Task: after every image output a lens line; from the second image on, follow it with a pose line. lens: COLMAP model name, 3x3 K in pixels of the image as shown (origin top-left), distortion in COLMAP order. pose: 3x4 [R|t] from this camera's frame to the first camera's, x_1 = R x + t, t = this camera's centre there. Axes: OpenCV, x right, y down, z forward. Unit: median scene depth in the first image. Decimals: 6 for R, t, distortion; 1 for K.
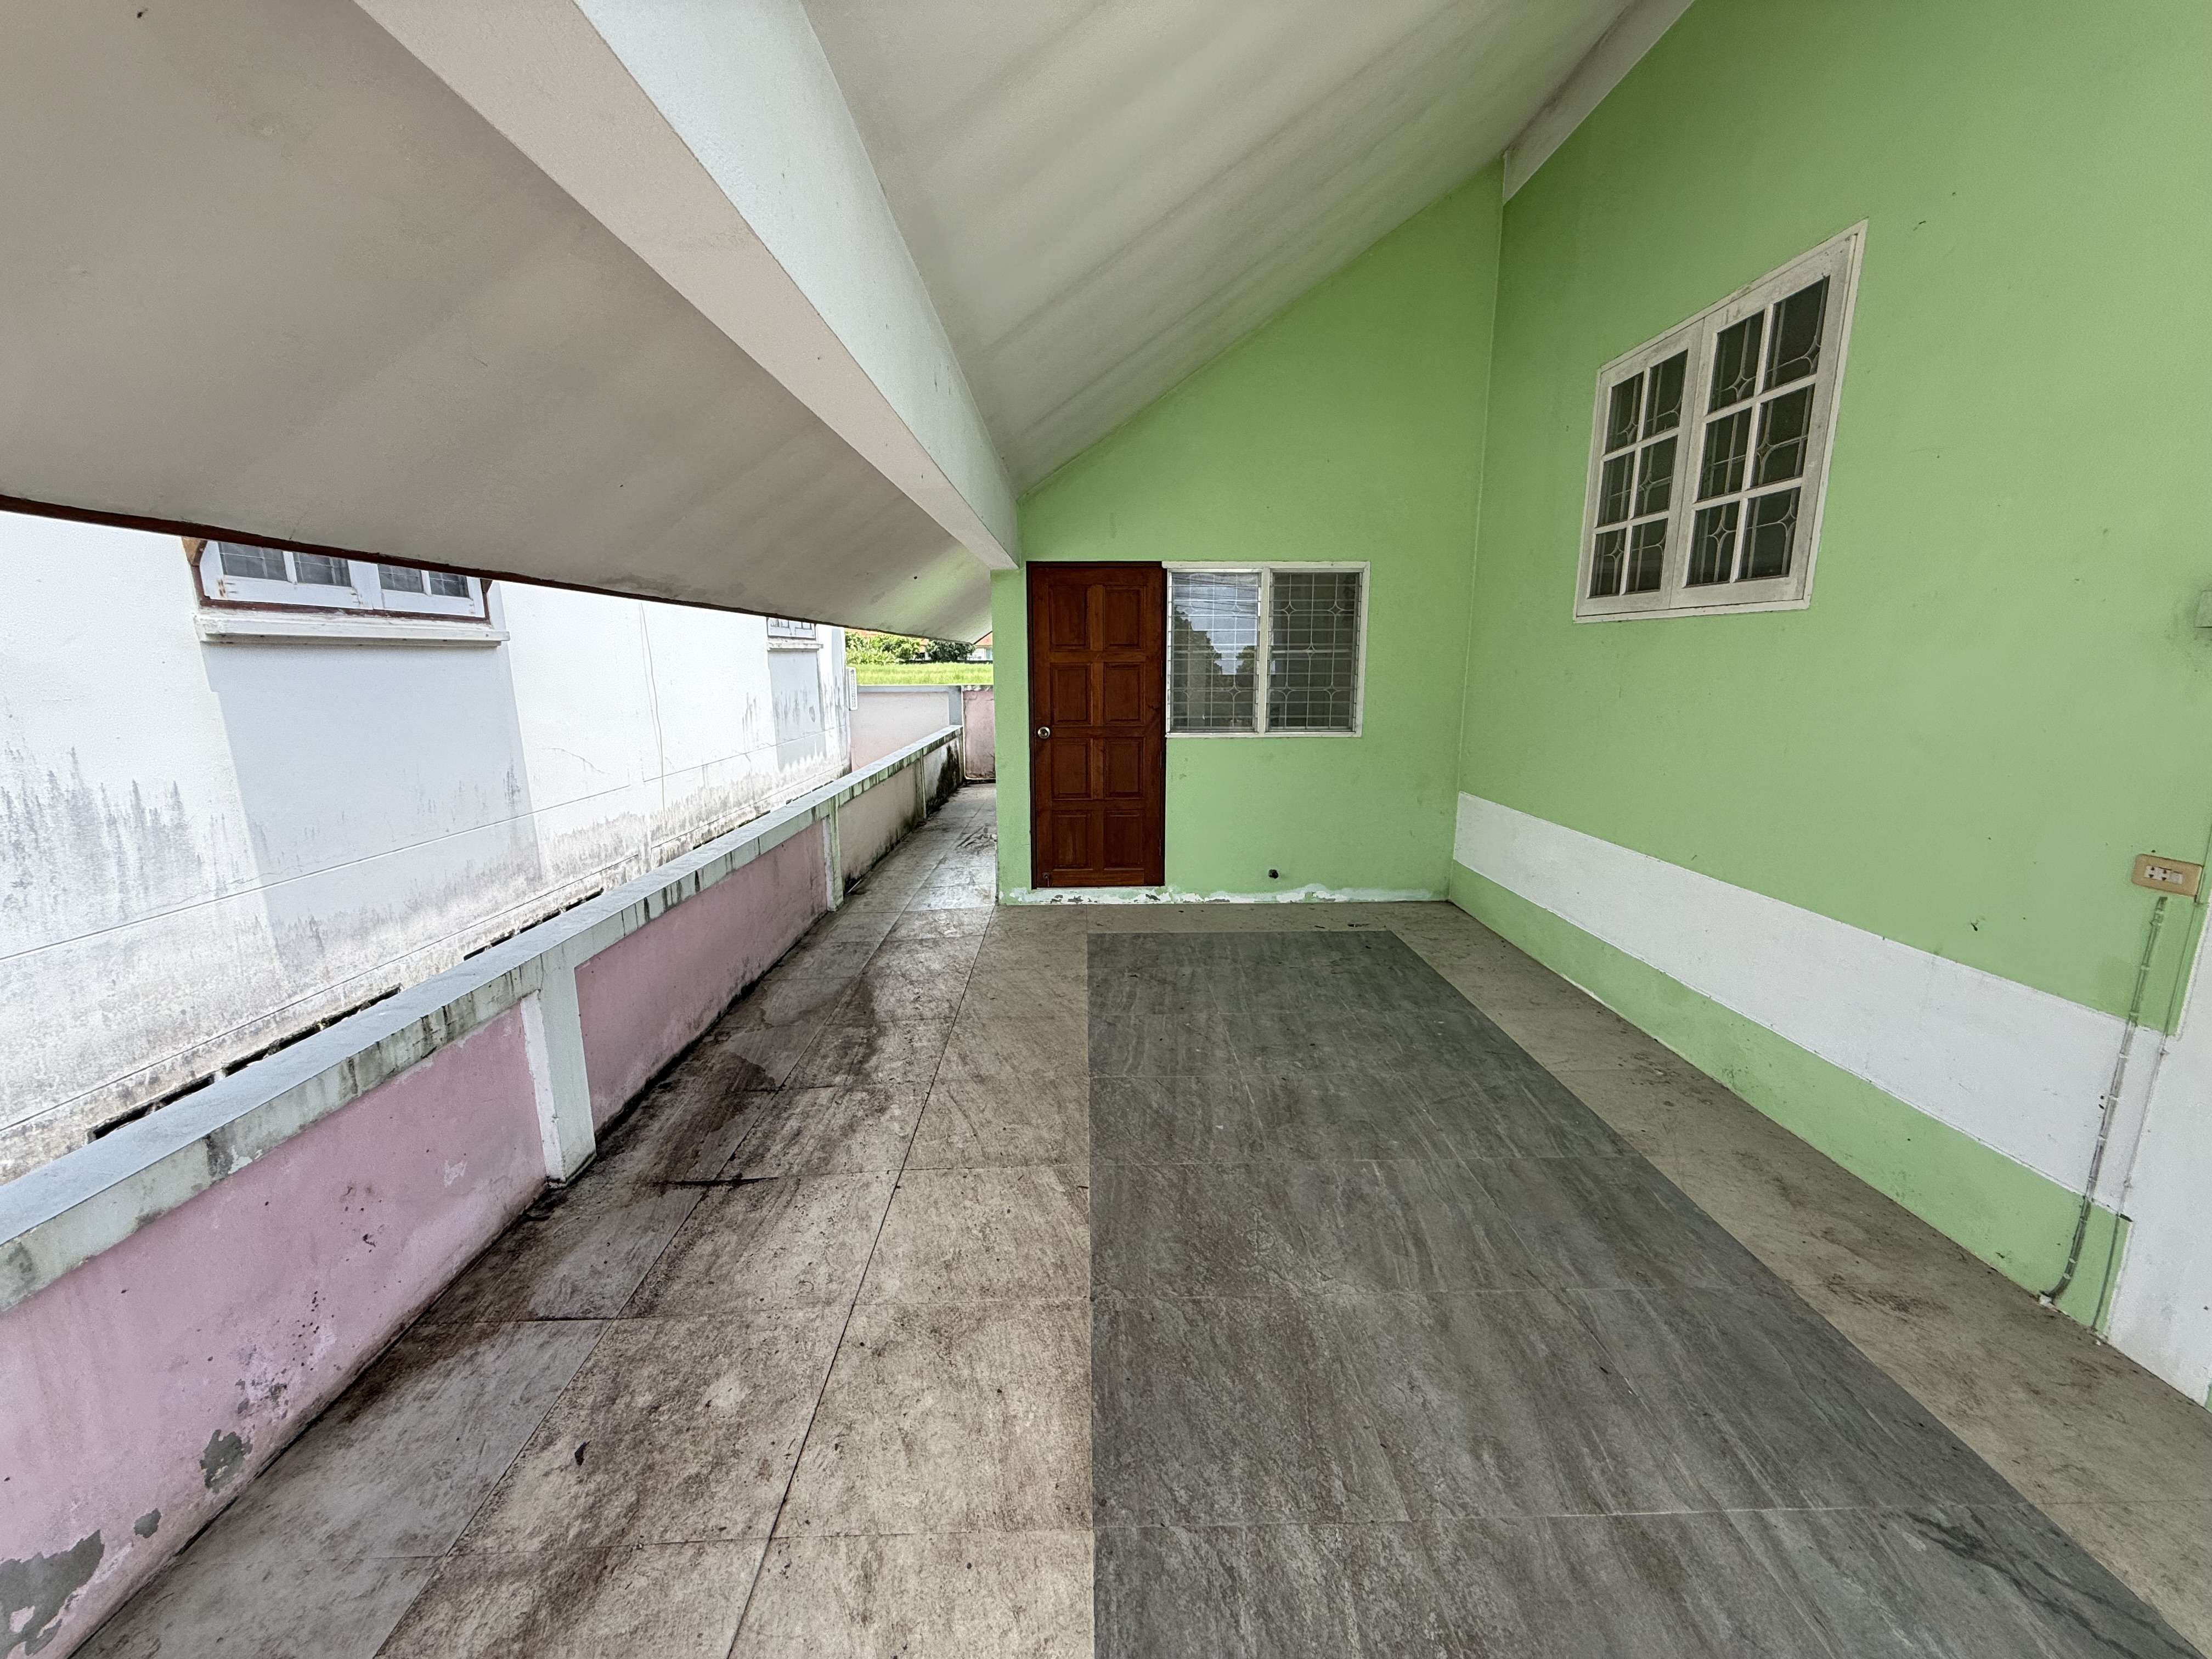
lens RADIAL K [[867.9, 0, 1106.0], [0, 867.9, 829.5], [0, 0, 1]] dist [-0.001790, -0.000343]
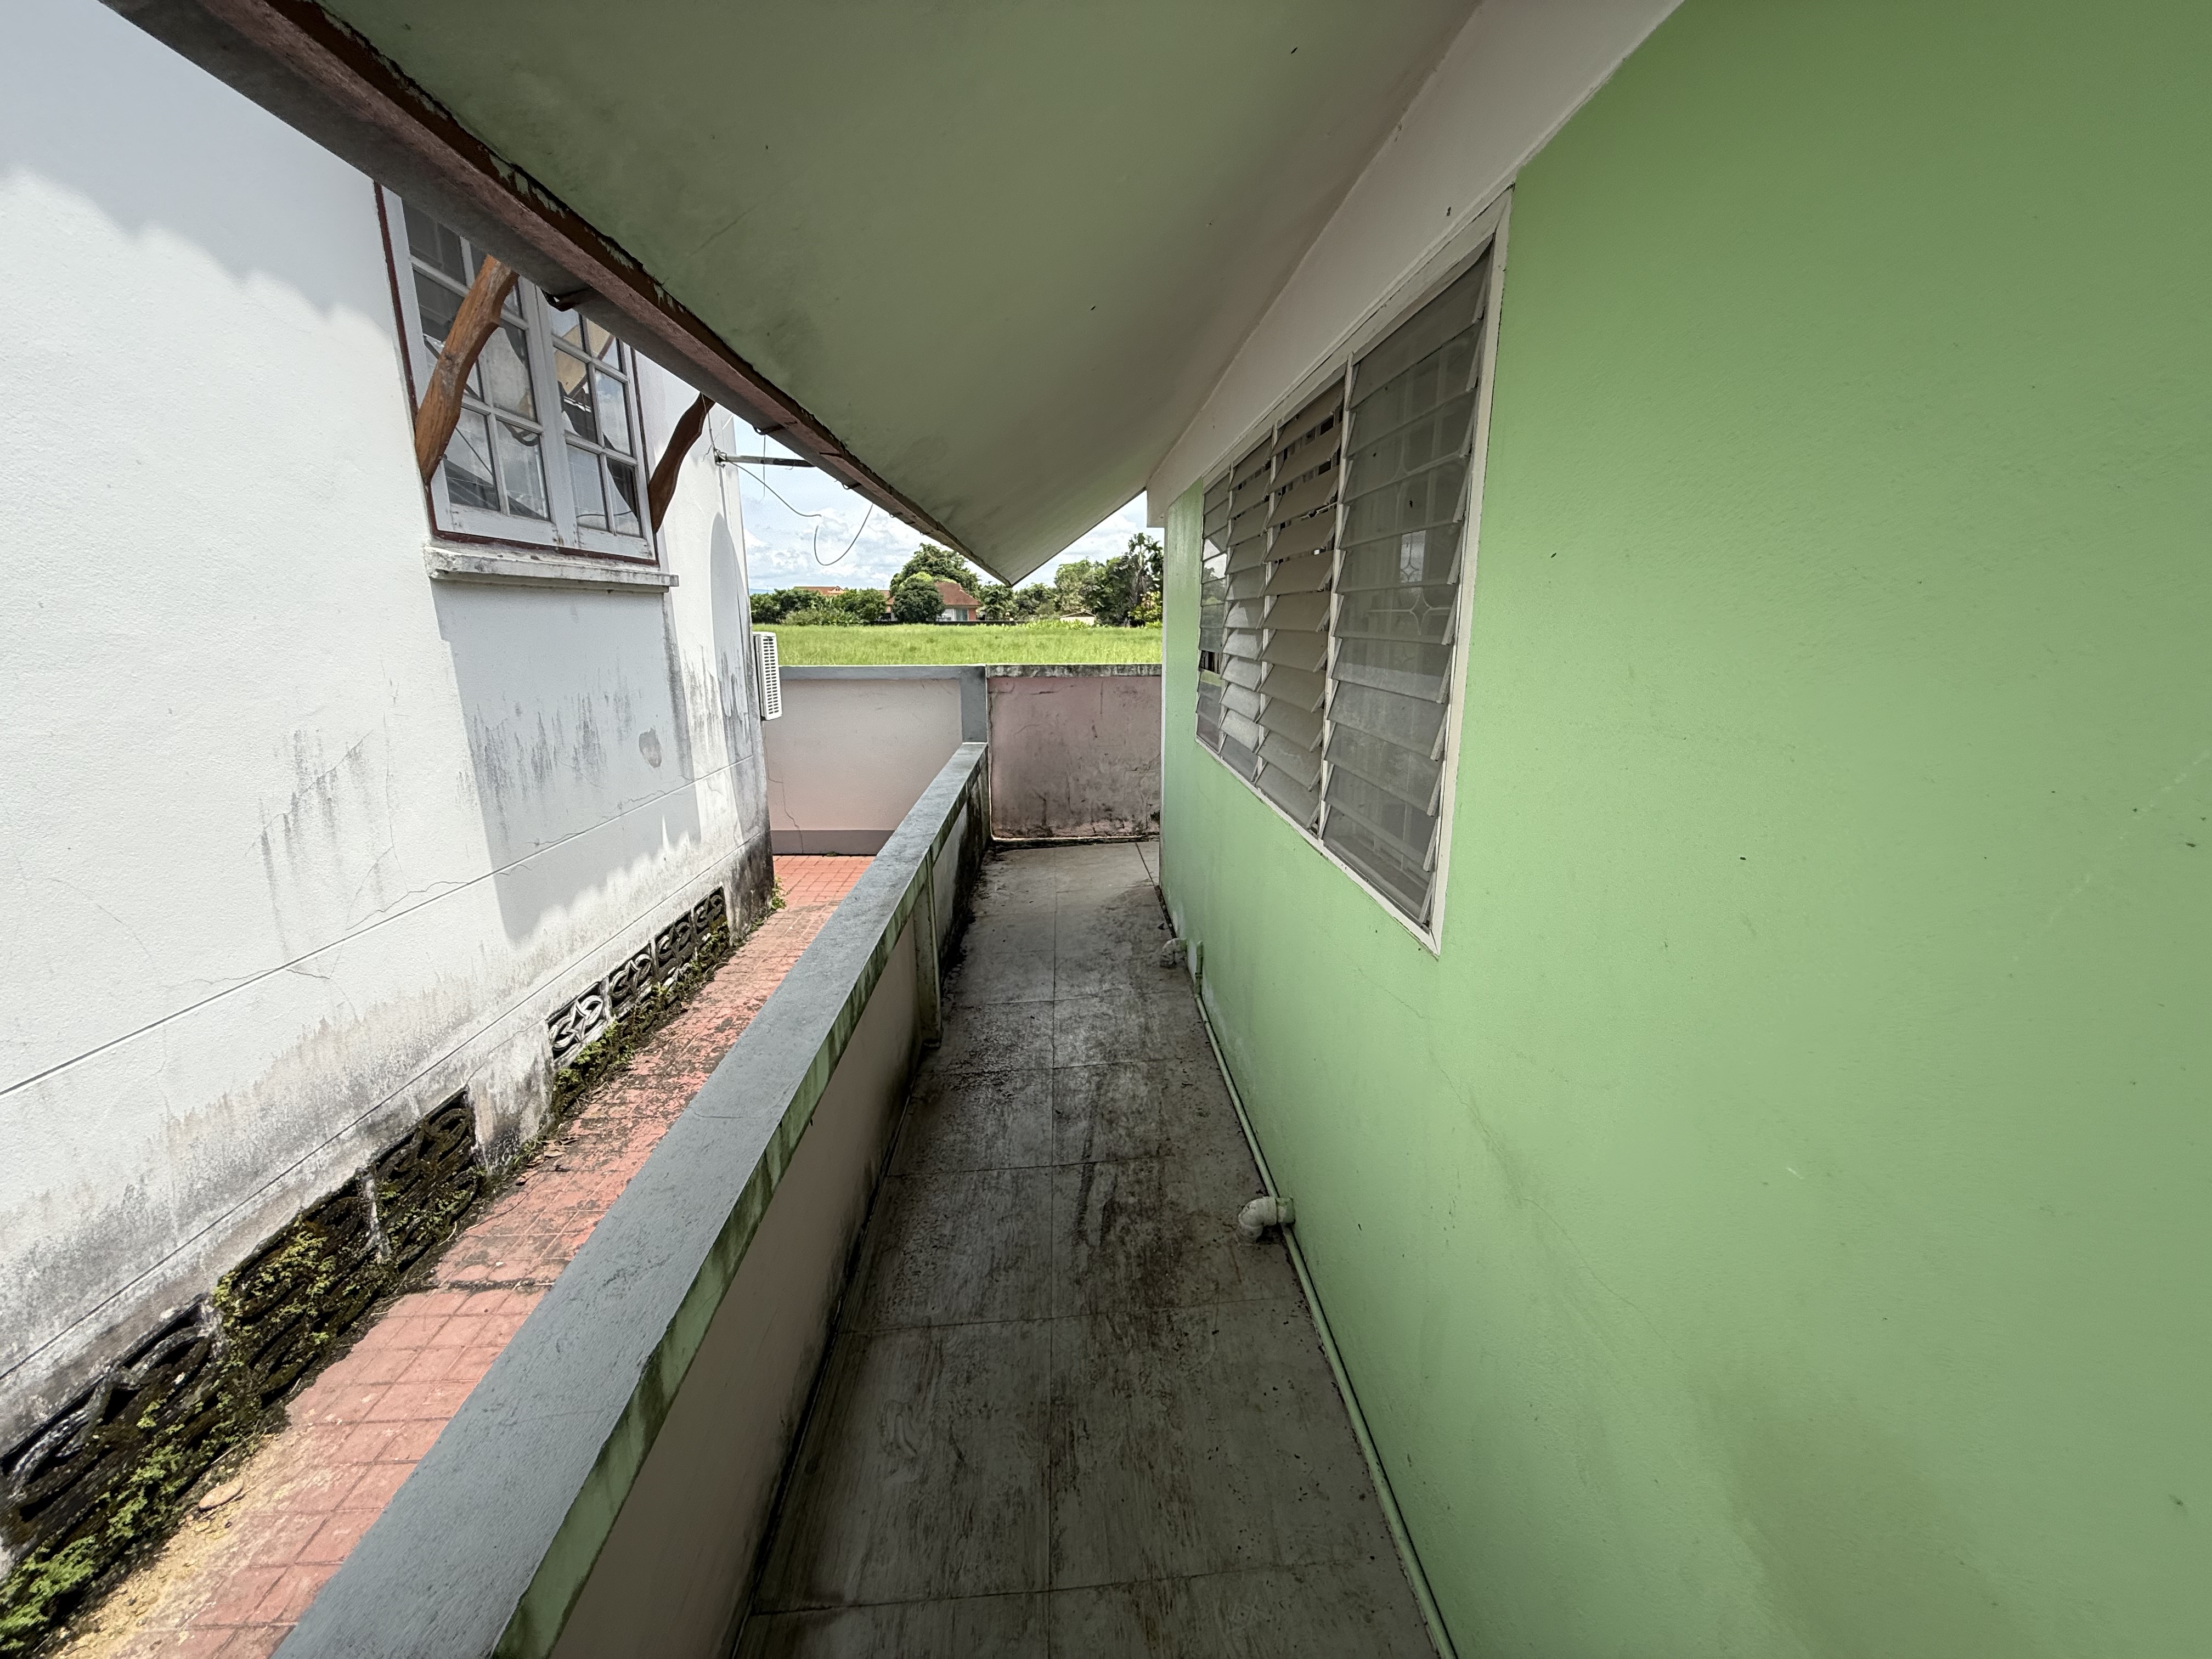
lens RADIAL K [[867.9, 0, 1106.0], [0, 867.9, 829.5], [0, 0, 1]] dist [-0.001790, -0.000343]
pose [[0.999300, 0.005846, 0.036946, -0.111700], [-0.007315, 0.999183, 0.039754, -0.087642], [-0.036684, -0.039996, 0.998526, 0.458503]]
